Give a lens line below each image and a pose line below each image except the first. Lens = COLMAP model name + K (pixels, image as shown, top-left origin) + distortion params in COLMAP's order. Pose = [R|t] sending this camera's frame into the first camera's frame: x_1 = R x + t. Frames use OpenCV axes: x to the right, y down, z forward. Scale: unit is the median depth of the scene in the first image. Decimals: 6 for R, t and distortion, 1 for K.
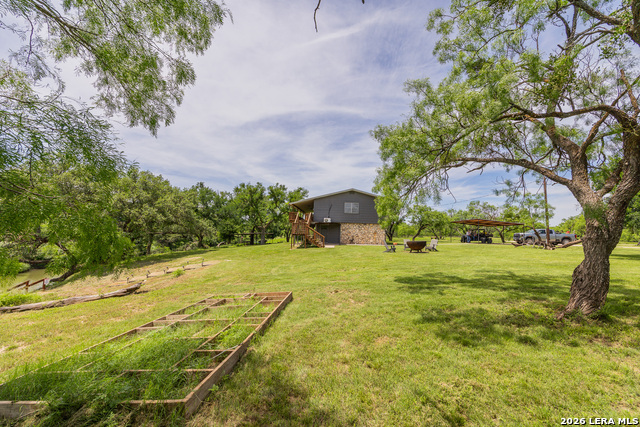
lens RADIAL K [[257.2, 0, 318.1], [0, 257.2, 215.5], [0, 0, 1]] dist [0.001213, 0.000520]
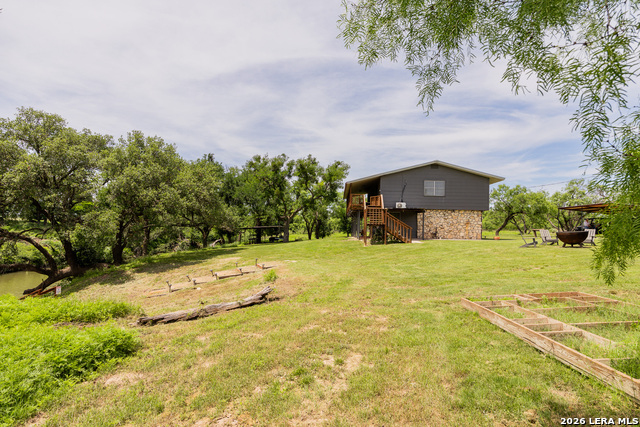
lens RADIAL K [[360.8, 0, 316.3], [0, 360.8, 198.7], [0, 0, 1]] dist [0.004632, 0.000891]
pose [[0.999977, -0.006318, 0.002520, -0.112987], [0.006356, 0.999861, -0.015437, 0.007844], [-0.002423, 0.015453, 0.999878, 0.002645]]
